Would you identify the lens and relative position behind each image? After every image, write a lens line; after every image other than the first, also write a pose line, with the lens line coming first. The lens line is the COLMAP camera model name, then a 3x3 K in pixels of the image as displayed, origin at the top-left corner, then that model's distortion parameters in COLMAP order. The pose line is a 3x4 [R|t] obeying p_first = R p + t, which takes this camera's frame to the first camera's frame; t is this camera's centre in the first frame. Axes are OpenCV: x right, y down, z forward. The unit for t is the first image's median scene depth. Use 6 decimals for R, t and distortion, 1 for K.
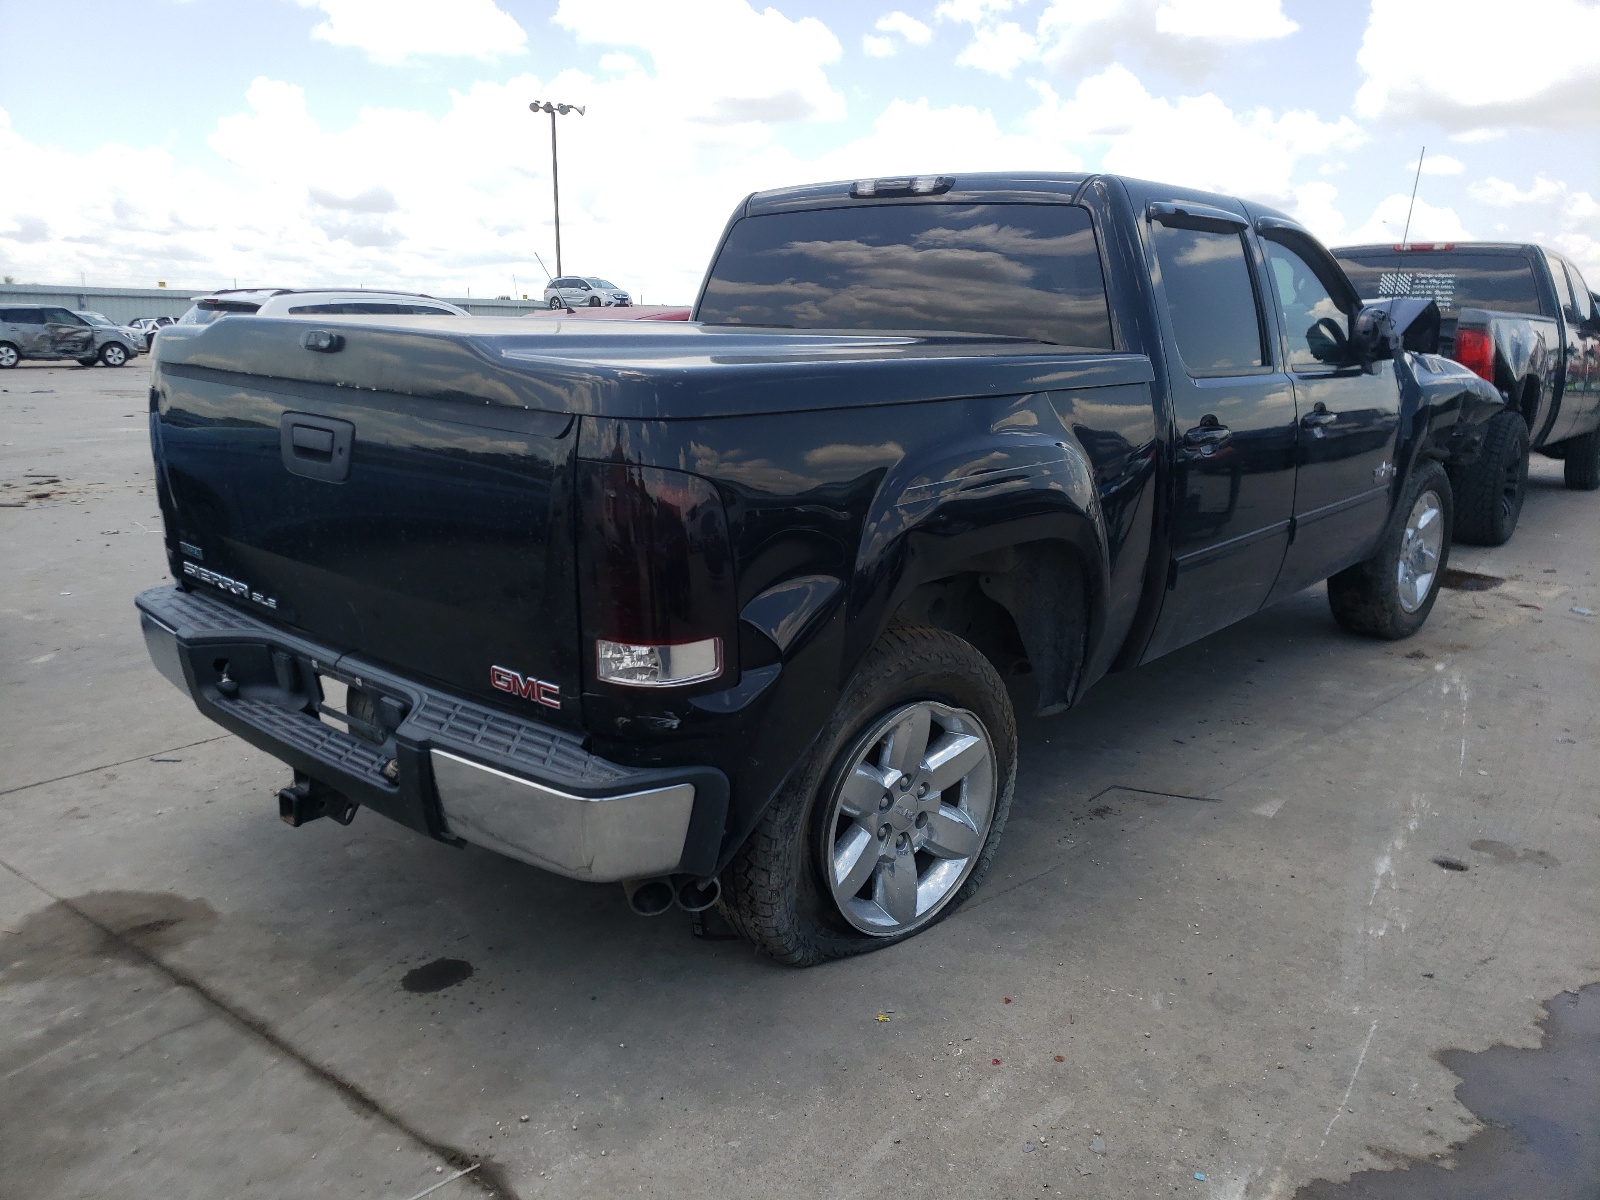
lens RADIAL K [[1204.6, 0, 790.4], [0, 1204.6, 602.1], [0, 0, 1]] dist [0.053255, -0.000336]
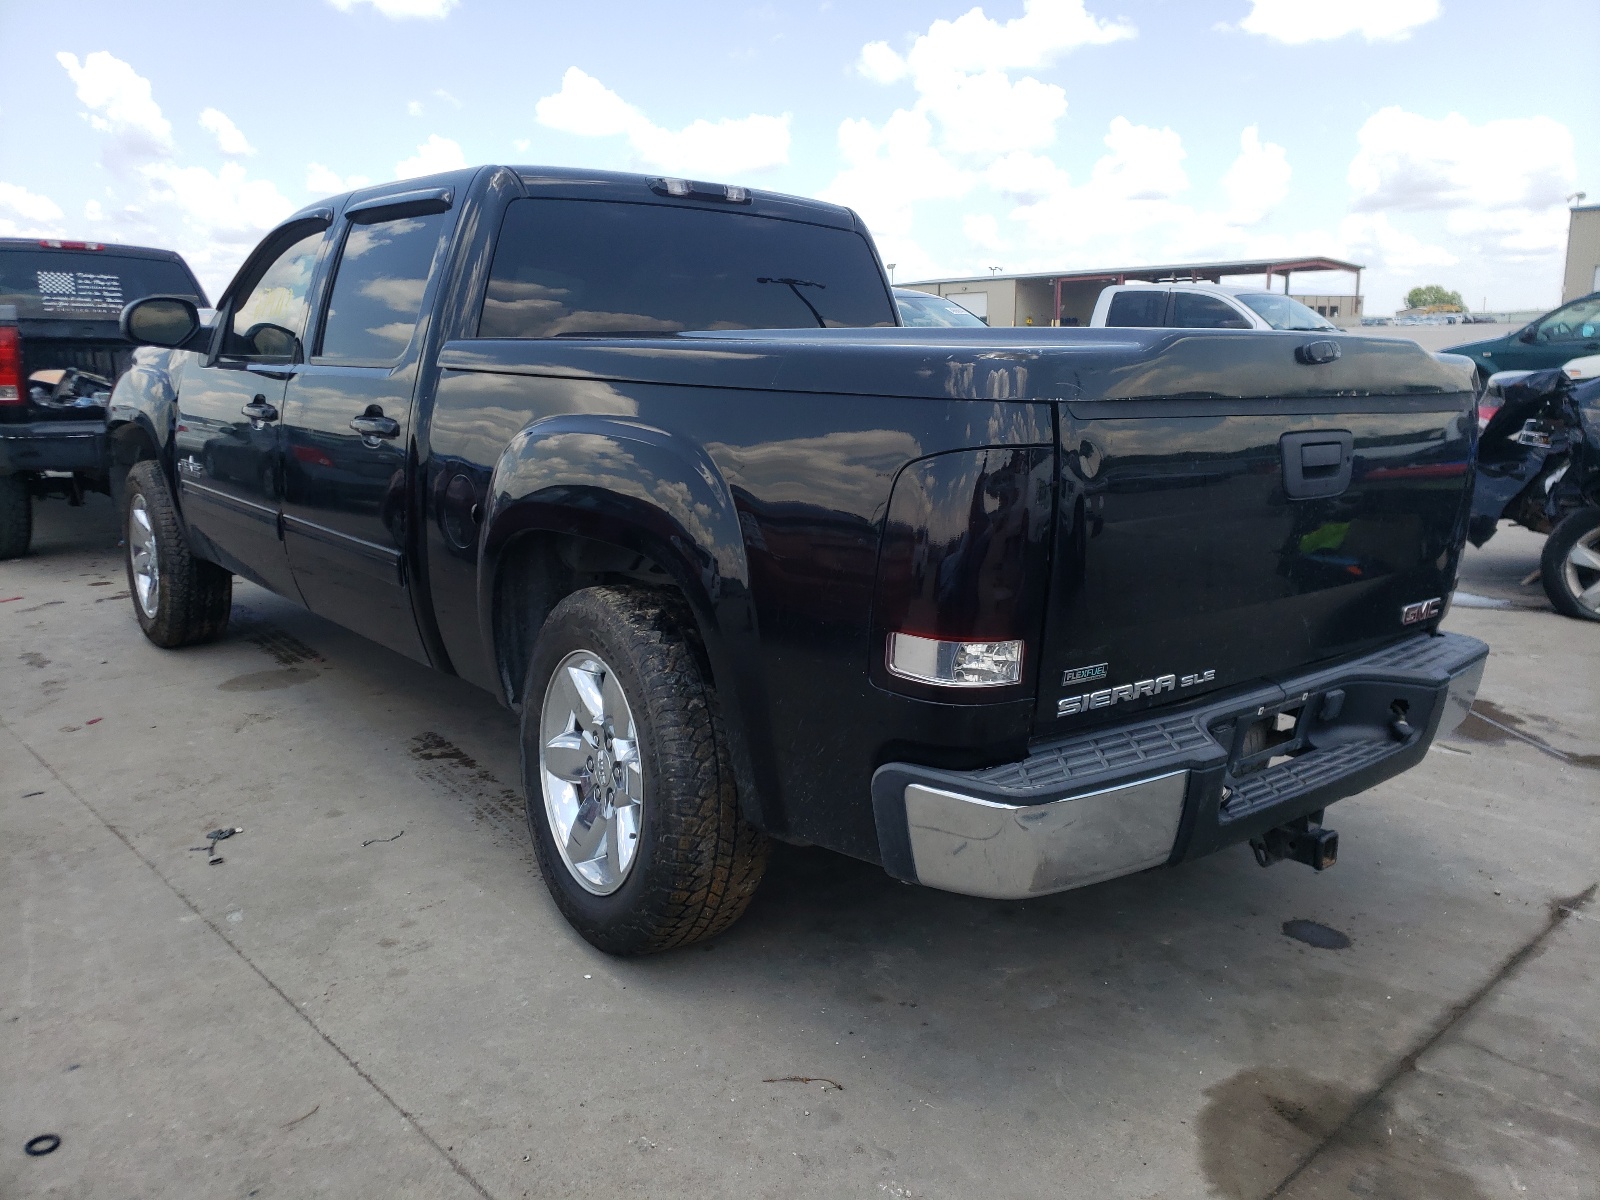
lens RADIAL K [[1204.6, 0, 790.5], [0, 1204.6, 597.3], [0, 0, 1]] dist [0.053255, -0.000336]
pose [[0.165331, -0.225053, 0.960217, -1.360613], [0.227724, 0.956017, 0.184859, -0.290804], [-0.959587, 0.188102, 0.209309, 1.179968]]
